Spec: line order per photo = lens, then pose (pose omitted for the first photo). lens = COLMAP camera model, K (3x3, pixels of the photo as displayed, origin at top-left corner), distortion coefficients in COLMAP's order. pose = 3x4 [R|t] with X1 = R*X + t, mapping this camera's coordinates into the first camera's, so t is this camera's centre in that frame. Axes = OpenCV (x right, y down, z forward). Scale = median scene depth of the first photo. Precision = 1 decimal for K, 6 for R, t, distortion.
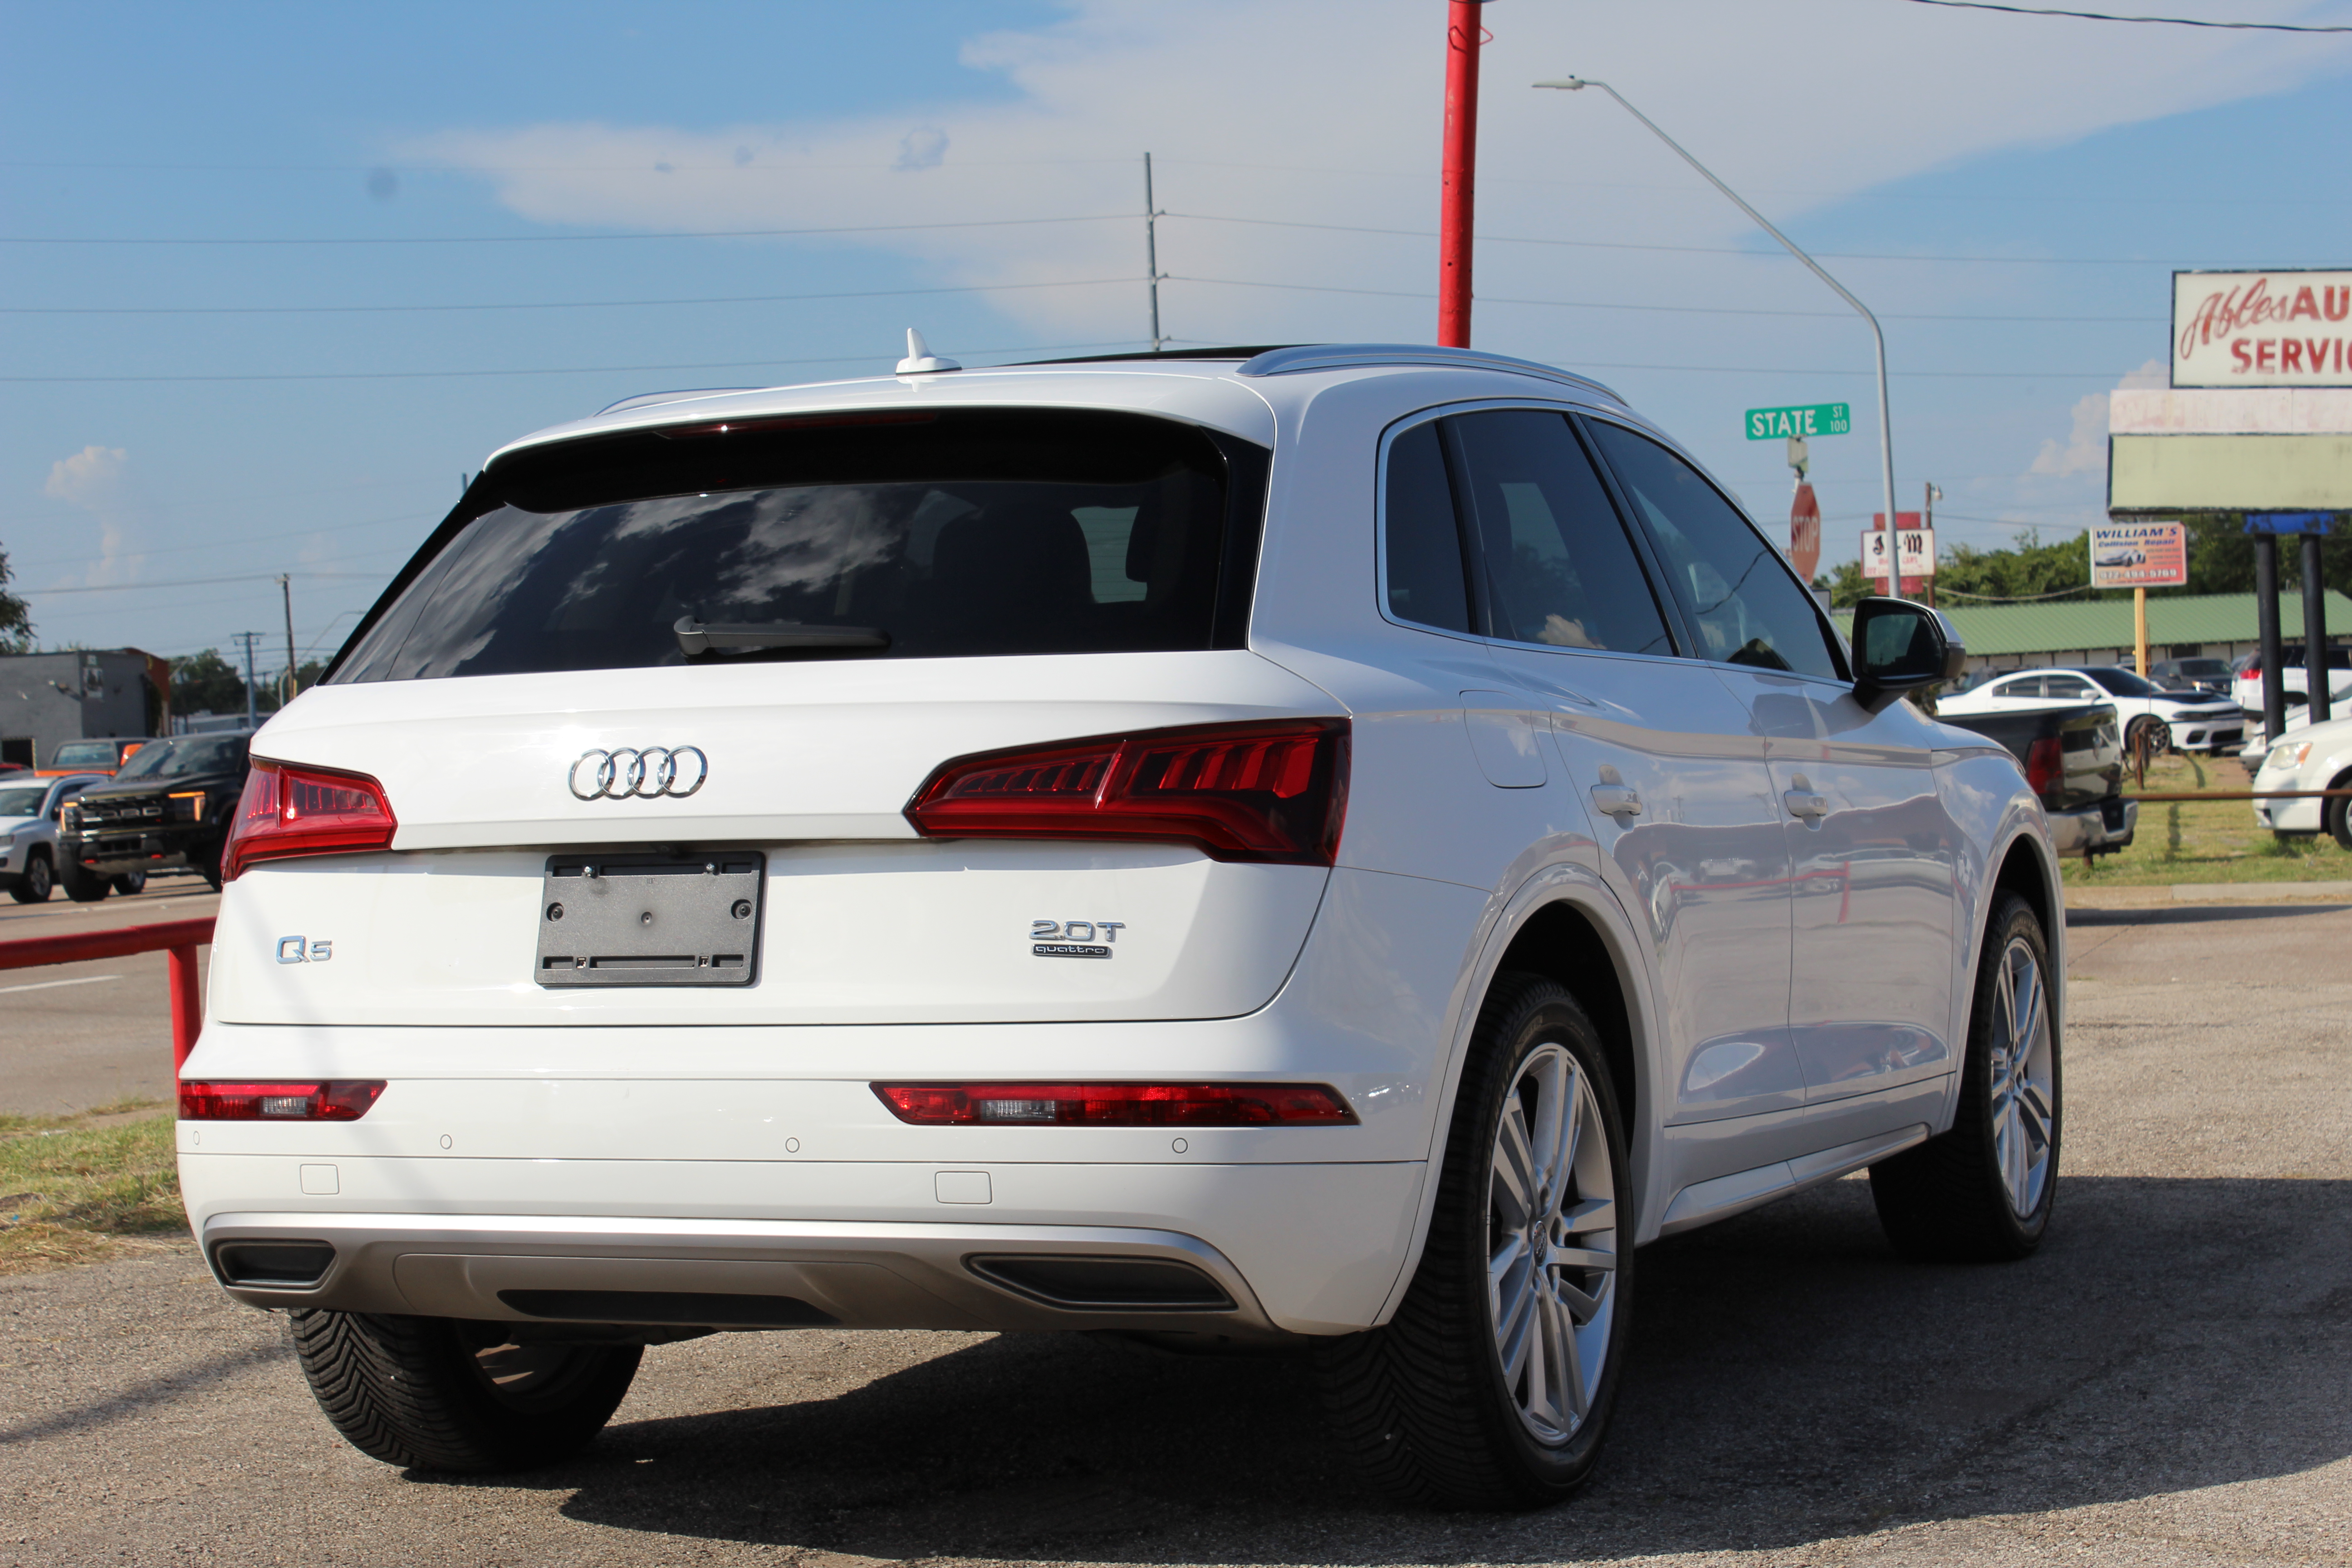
lens RADIAL K [[4484.9, 0, 1201.3], [0, 4484.9, 786.3], [0, 0, 1]] dist [0.026804, 0.061055]
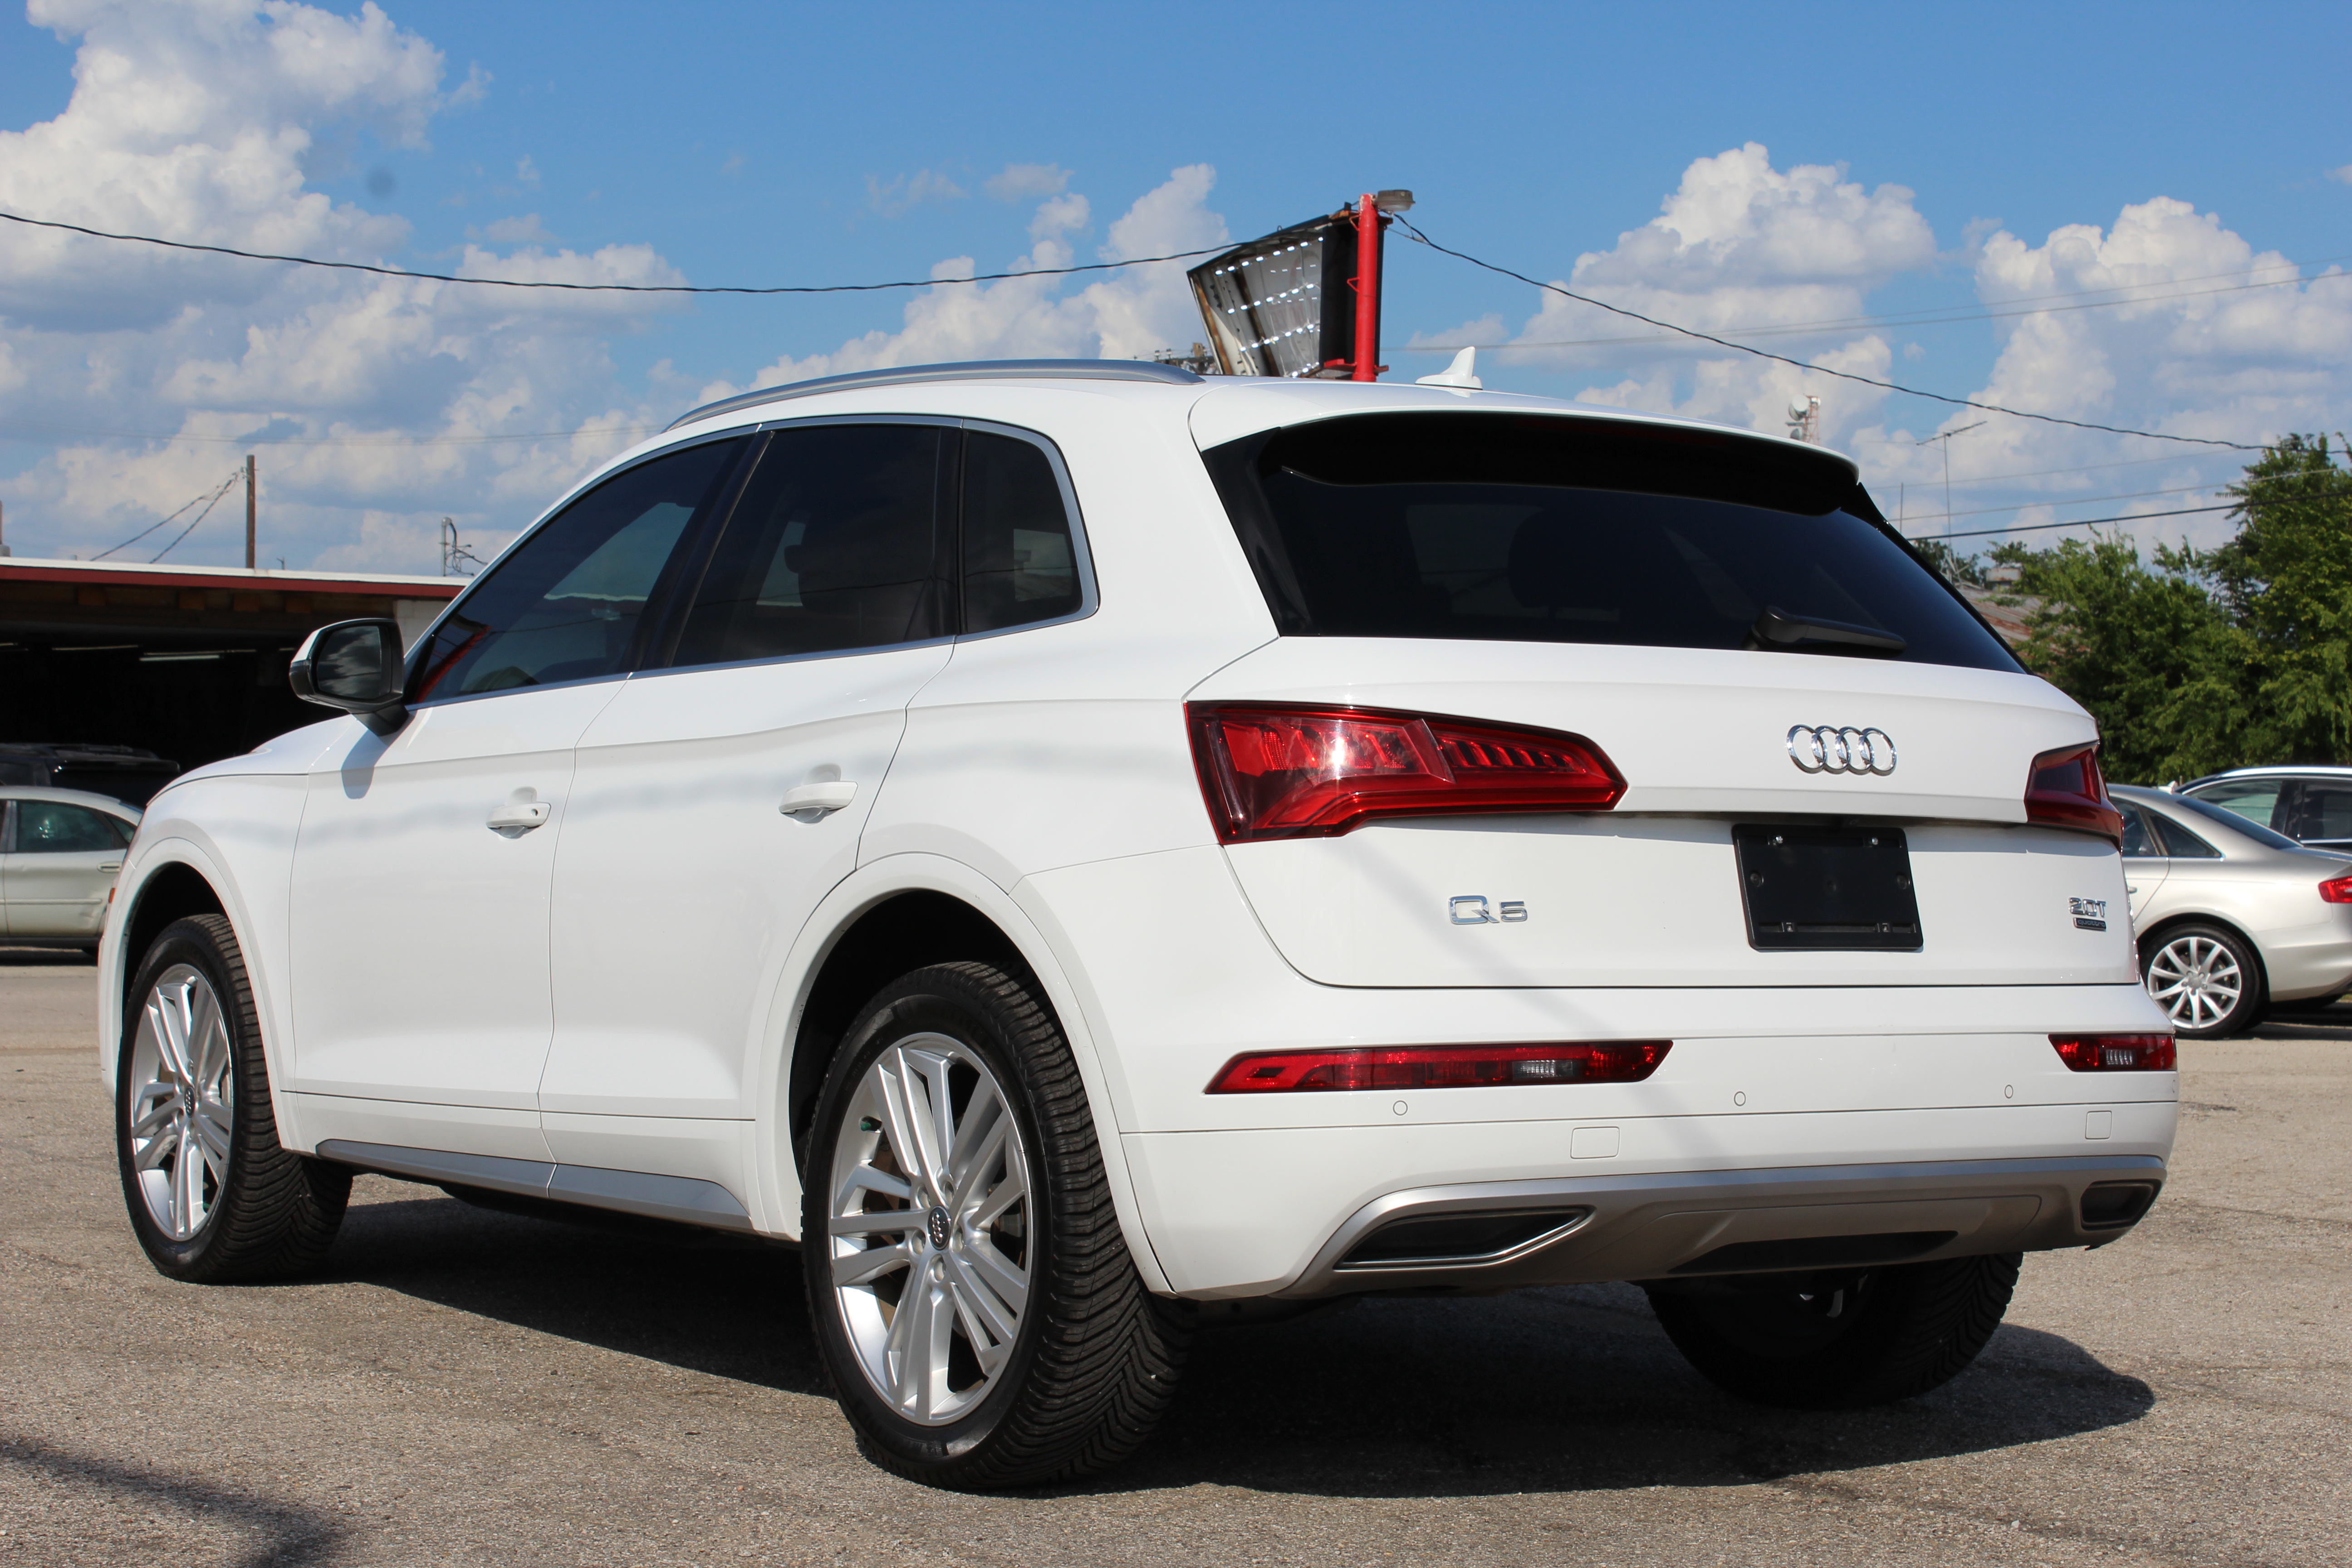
lens RADIAL K [[4052.0, 0, 1176.0], [0, 4052.0, 784.0], [0, 0, 1]] dist [0.003154, 0.048045]
pose [[0.518399, 0.053973, 0.853434, -0.904928], [-0.025400, 0.998538, -0.047721, 0.048455], [-0.854762, 0.003061, 0.519011, 0.557267]]
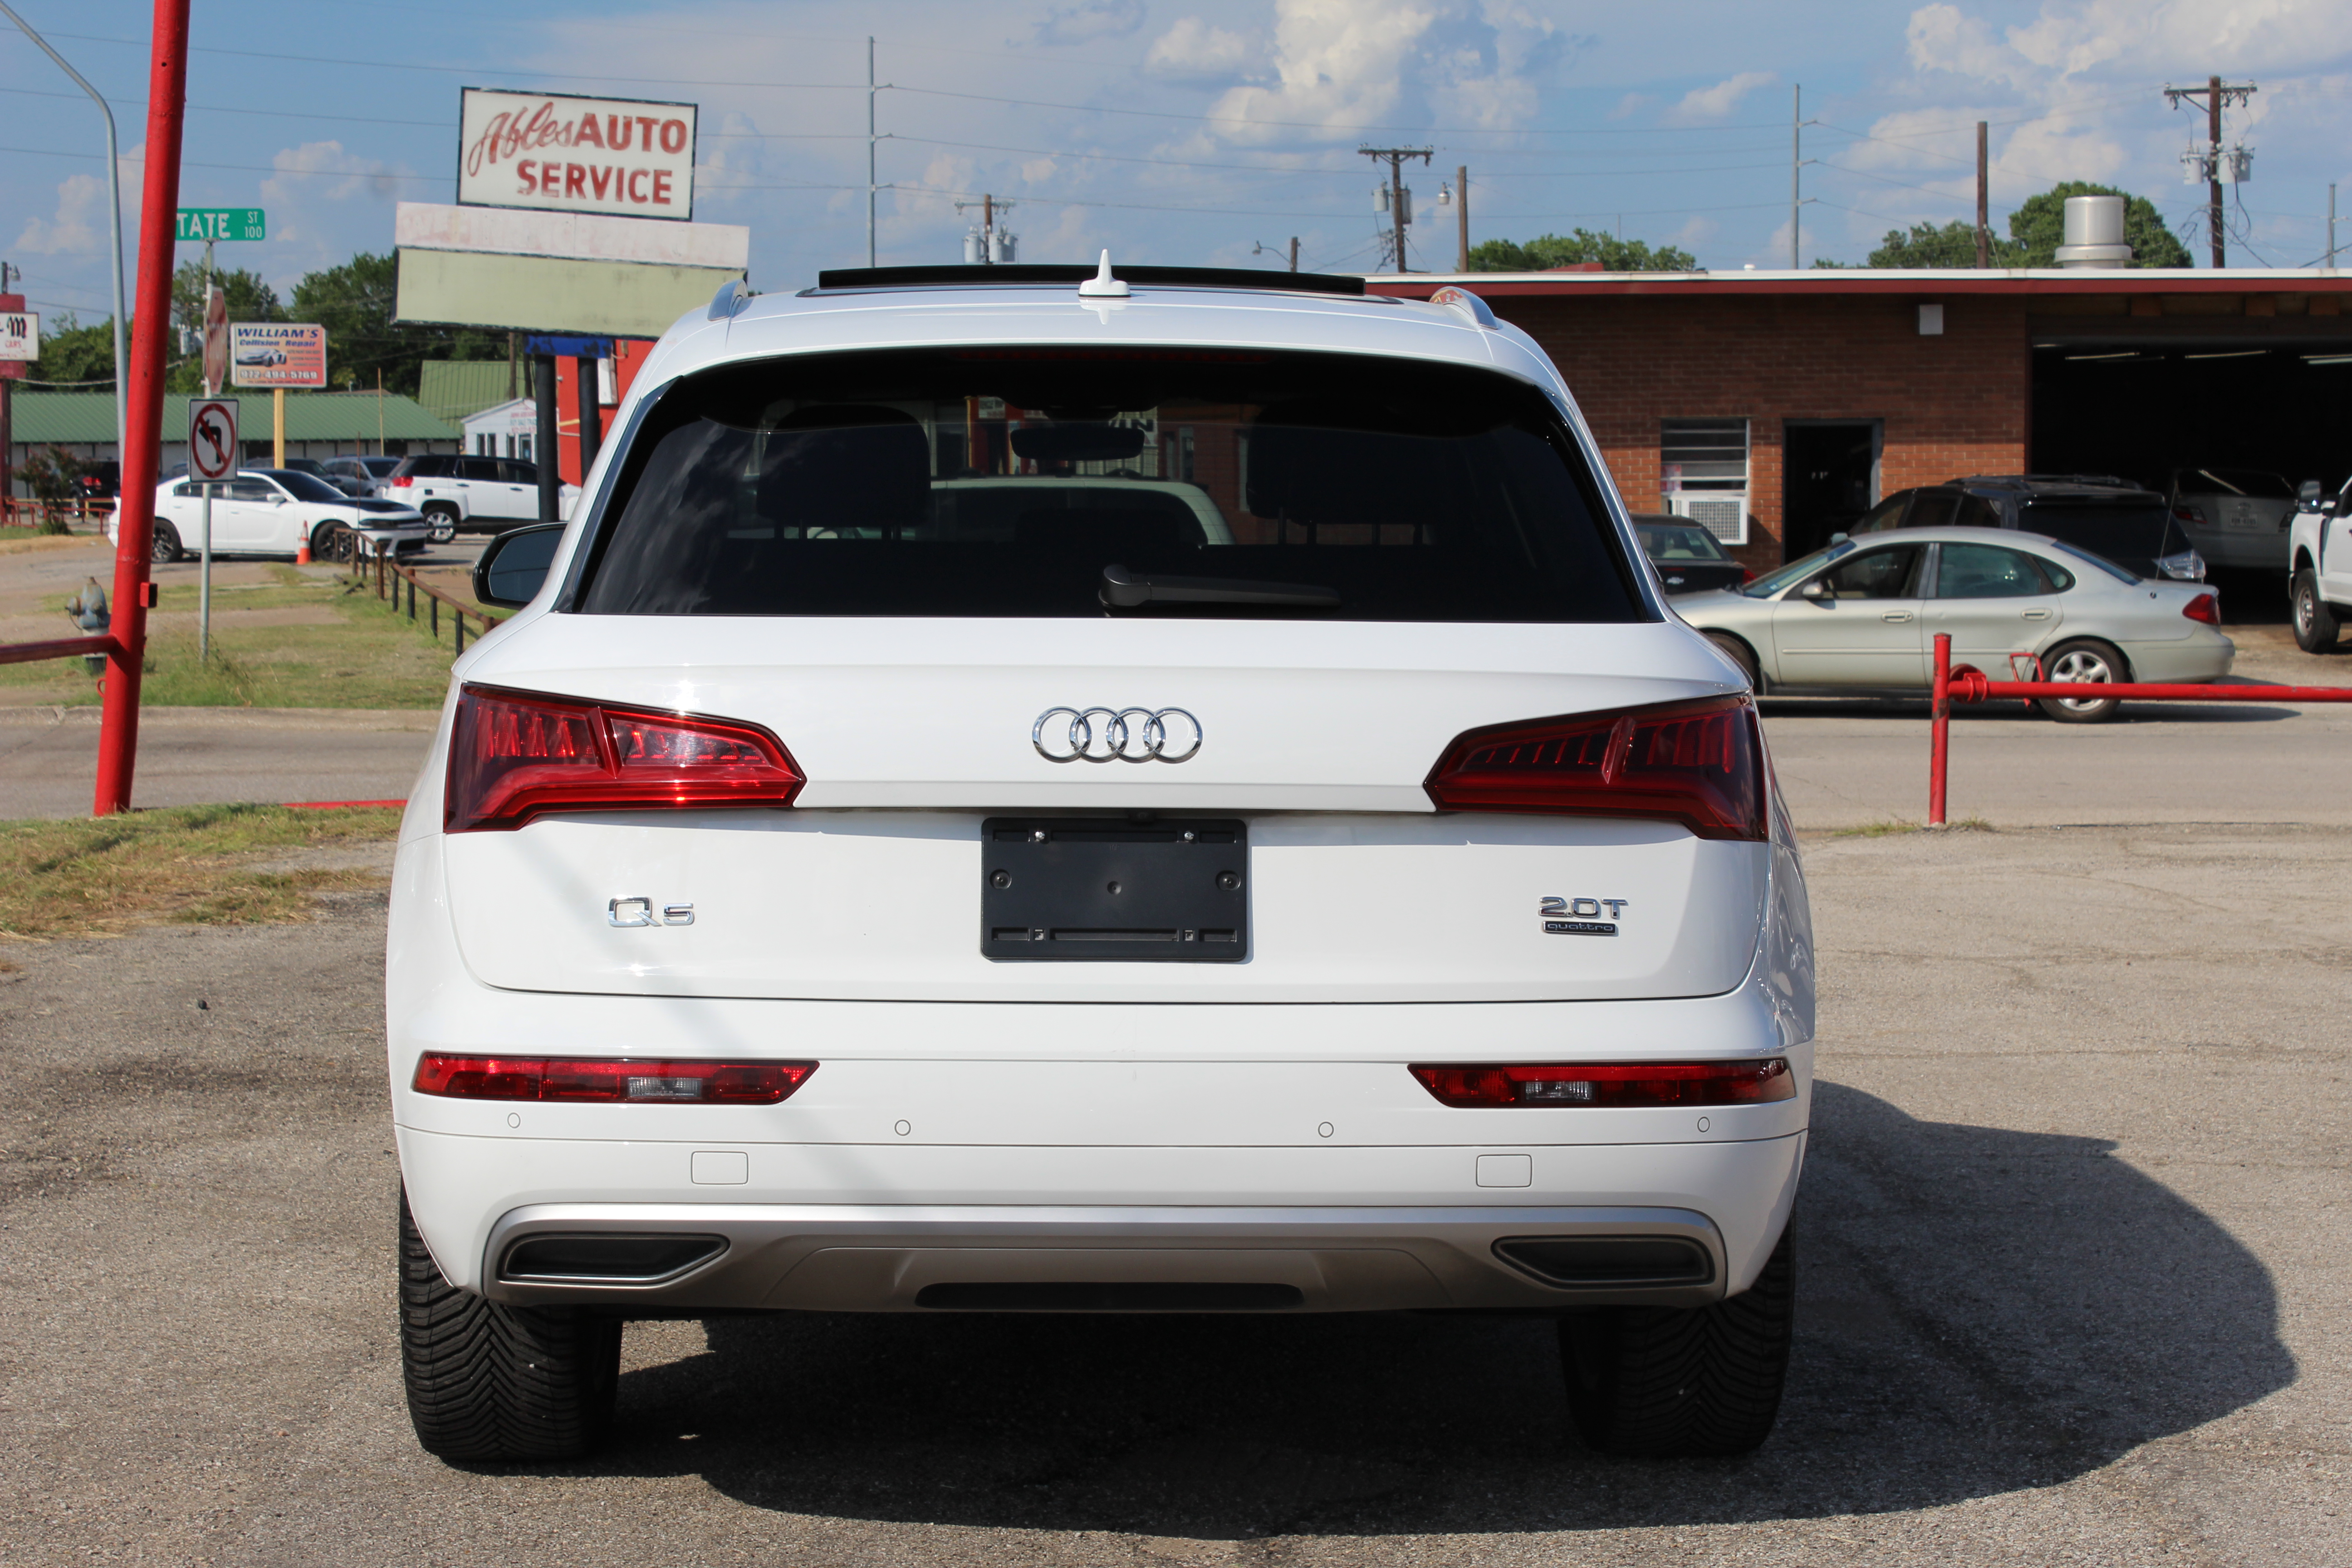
lens RADIAL K [[4484.9, 0, 1201.3], [0, 4484.9, 786.3], [0, 0, 1]] dist [0.026804, 0.061055]
pose [[0.896475, 0.011877, 0.442934, -0.462799], [-0.033045, 0.998649, 0.040104, -0.026879], [-0.441859, -0.050589, 0.895657, 0.129505]]
